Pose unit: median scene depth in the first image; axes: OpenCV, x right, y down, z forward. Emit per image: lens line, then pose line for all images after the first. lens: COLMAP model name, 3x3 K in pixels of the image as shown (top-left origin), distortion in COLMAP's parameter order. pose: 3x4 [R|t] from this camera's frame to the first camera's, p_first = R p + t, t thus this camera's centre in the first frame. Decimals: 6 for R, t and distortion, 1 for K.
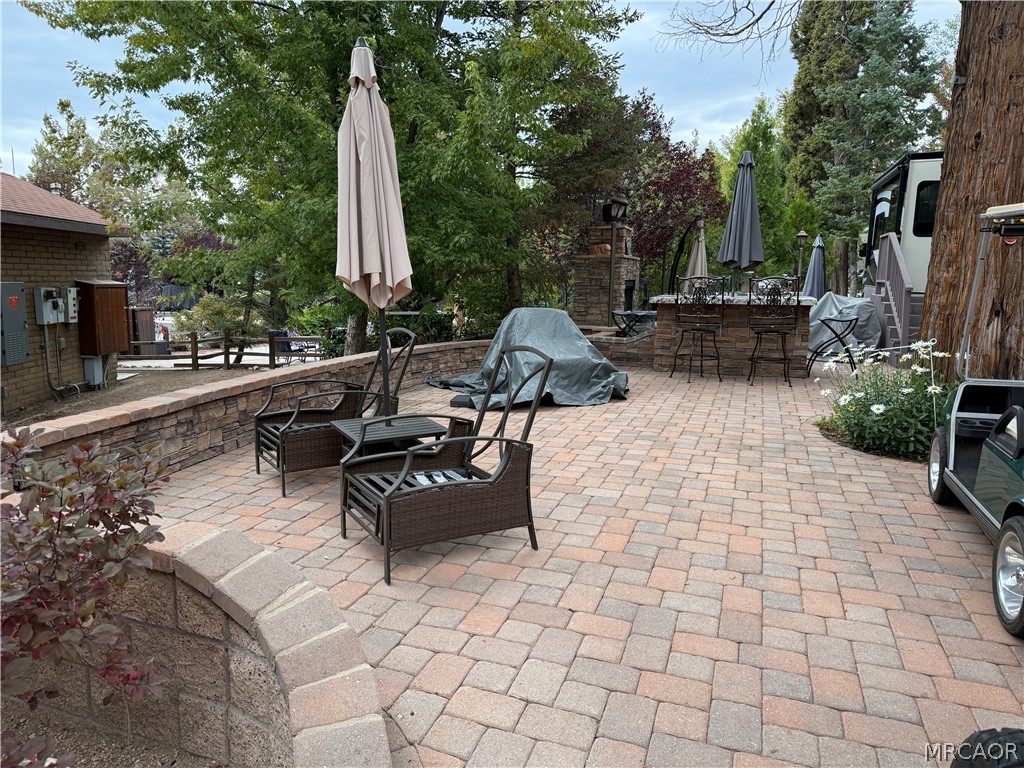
lens RADIAL K [[718.7, 0, 487.2], [0, 718.7, 395.2], [0, 0, 1]] dist [0.045770, -0.062517]
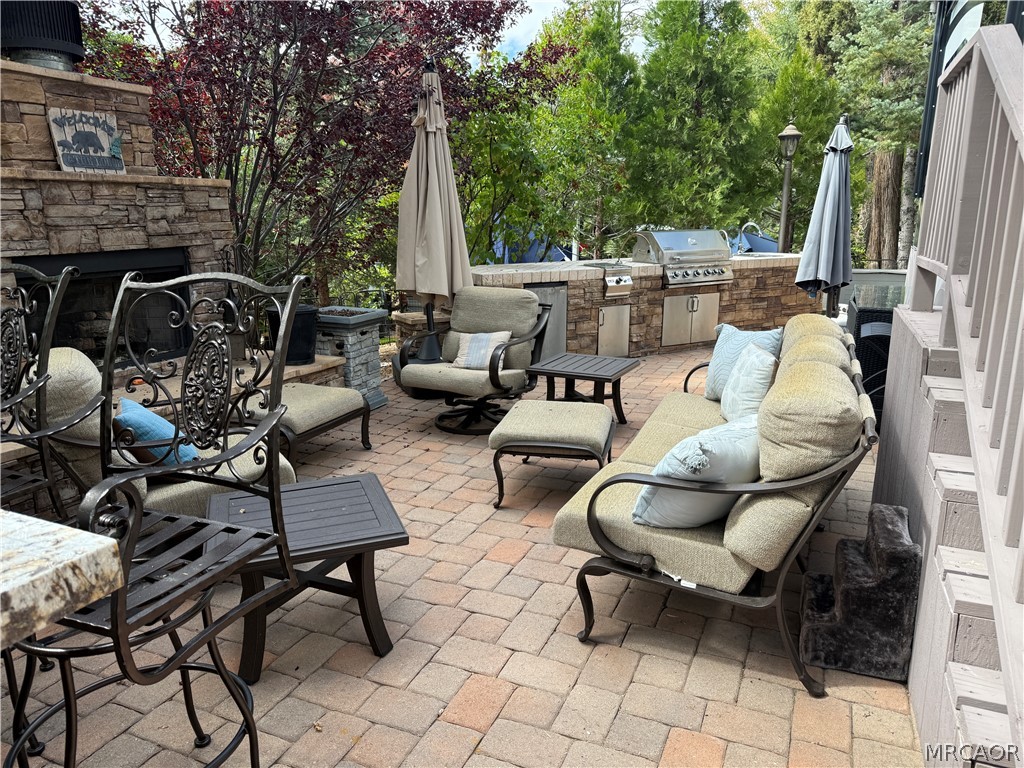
lens RADIAL K [[718.7, 0, 511.5], [0, 718.7, 385.4], [0, 0, 1]] dist [0.045770, -0.062517]
pose [[0.998432, 0.005817, -0.055682, 0.388928], [-0.001703, 0.997282, 0.073656, -0.125655], [0.055960, -0.073446, 0.995728, 0.696074]]
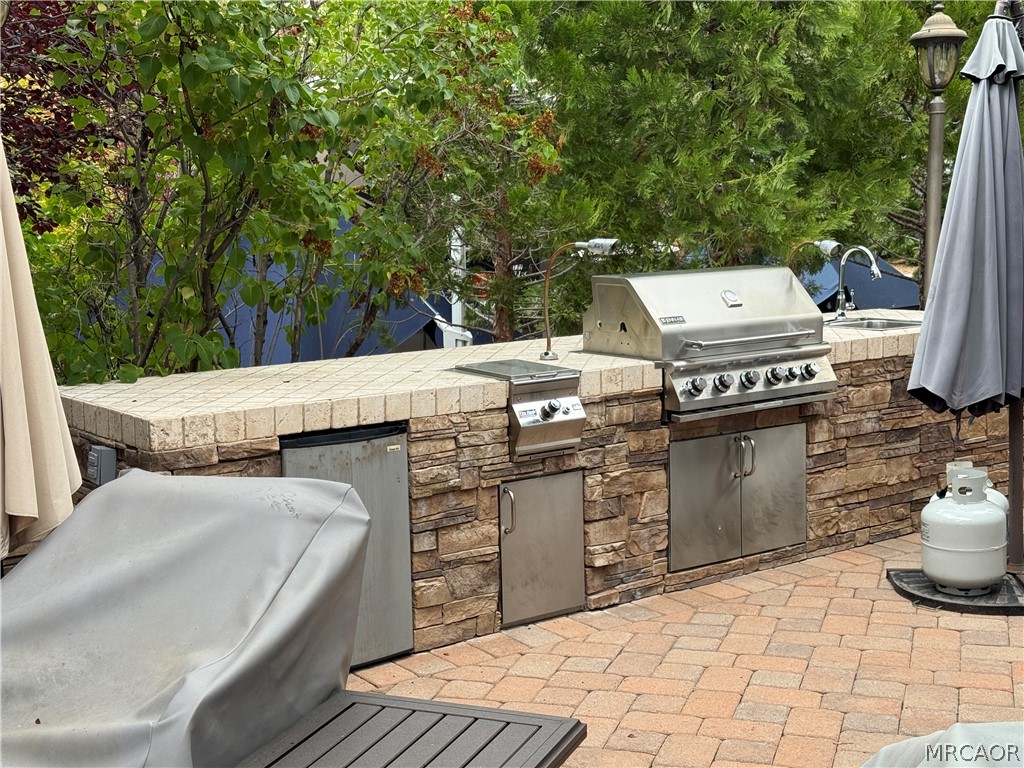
lens RADIAL K [[1441.4, 0, 519.9], [0, 1441.4, 380.7], [0, 0, 1]] dist [0.141636, 0.000000]
pose [[0.997982, -0.032098, 0.054781, 0.408761], [0.034257, 0.998654, -0.038937, -0.157253], [-0.053458, 0.040736, 0.997739, 0.838941]]
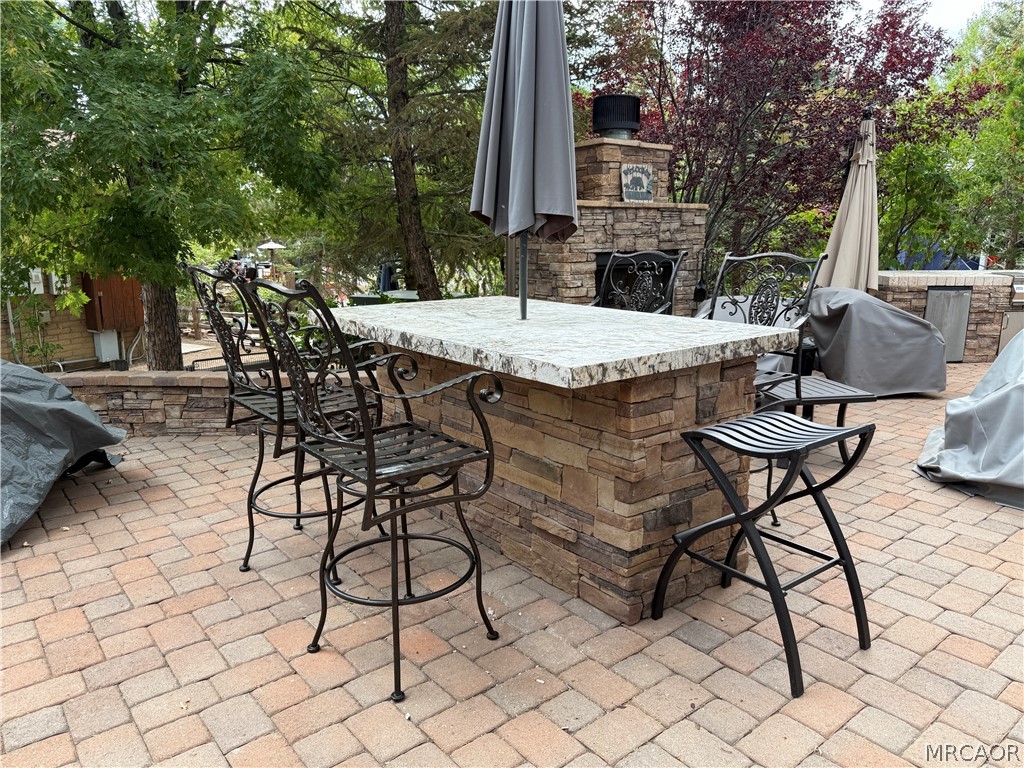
lens RADIAL K [[718.7, 0, 516.5], [0, 718.7, 386.2], [0, 0, 1]] dist [0.045770, -0.062517]
pose [[0.860102, 0.098469, -0.500528, 0.383905], [-0.074389, 0.994915, 0.067902, -0.094395], [0.504669, -0.021169, 0.863053, 0.526387]]
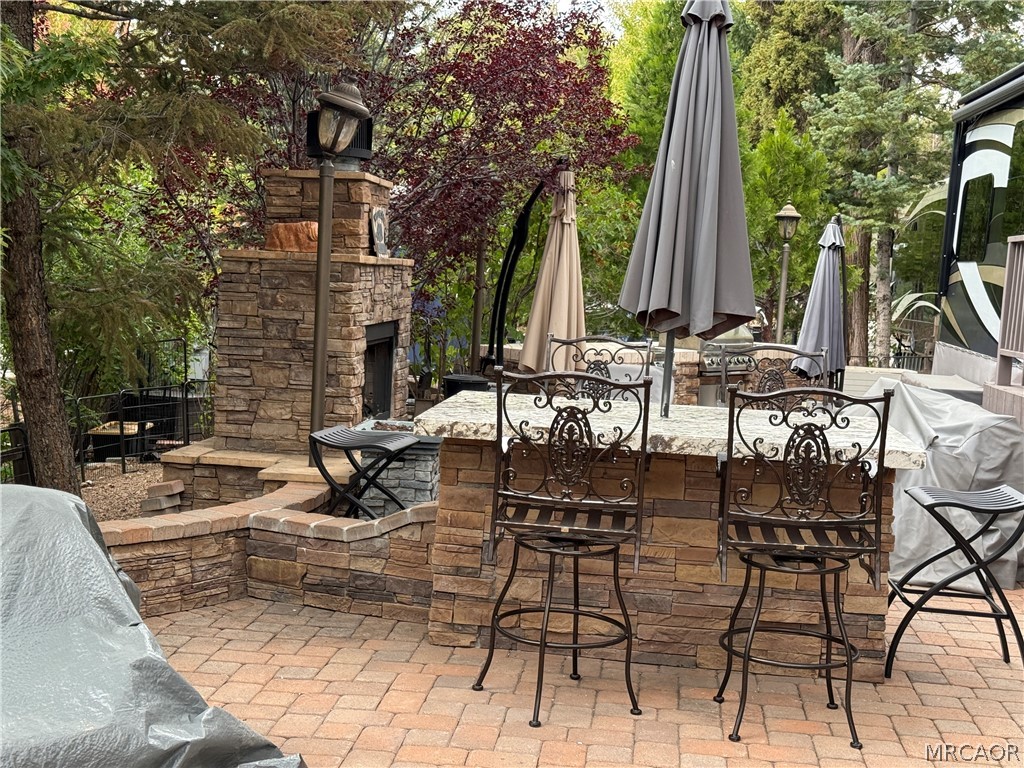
lens RADIAL K [[1441.4, 0, 505.9], [0, 1441.4, 390.2], [0, 0, 1]] dist [0.141636, 0.000000]
pose [[0.969085, 0.022804, 0.245671, 0.081285], [-0.005744, 0.997535, -0.069937, -0.075614], [-0.246660, 0.066364, 0.966827, 0.286778]]
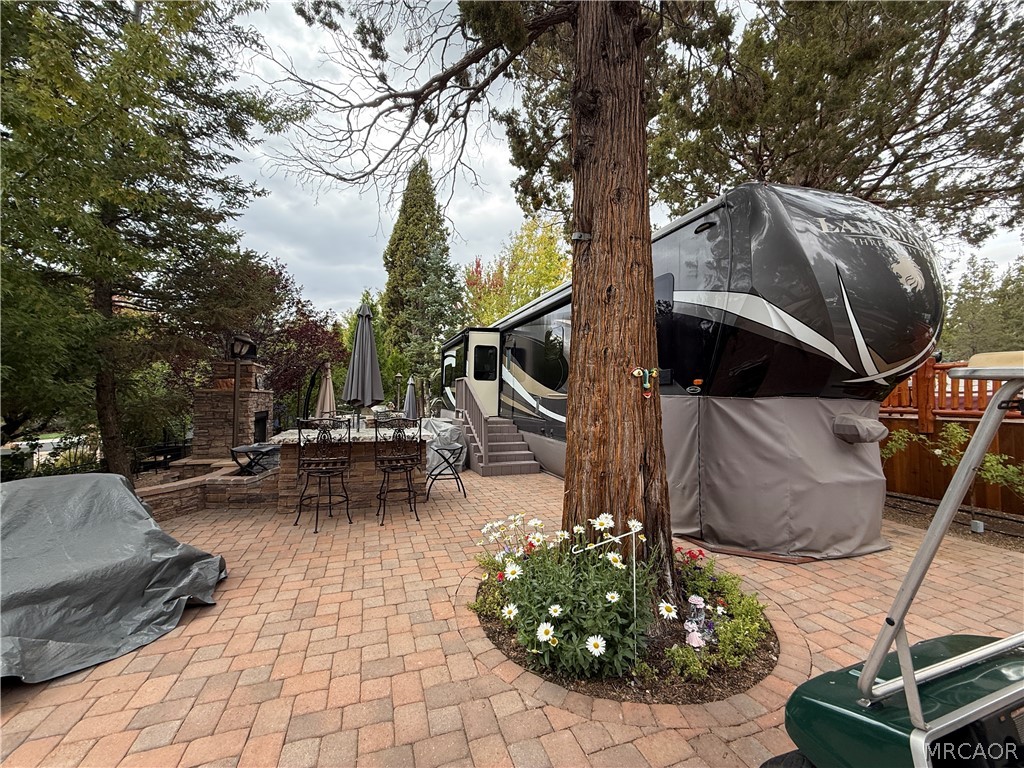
lens RADIAL K [[409.5, 0, 514.1], [0, 409.5, 382.1], [0, 0, 1]] dist [-0.004087, 0.000668]
pose [[0.764936, 0.021888, 0.643735, 0.090882], [0.104542, 0.981952, -0.157613, -0.065573], [-0.635566, 0.187861, 0.748842, 0.281776]]
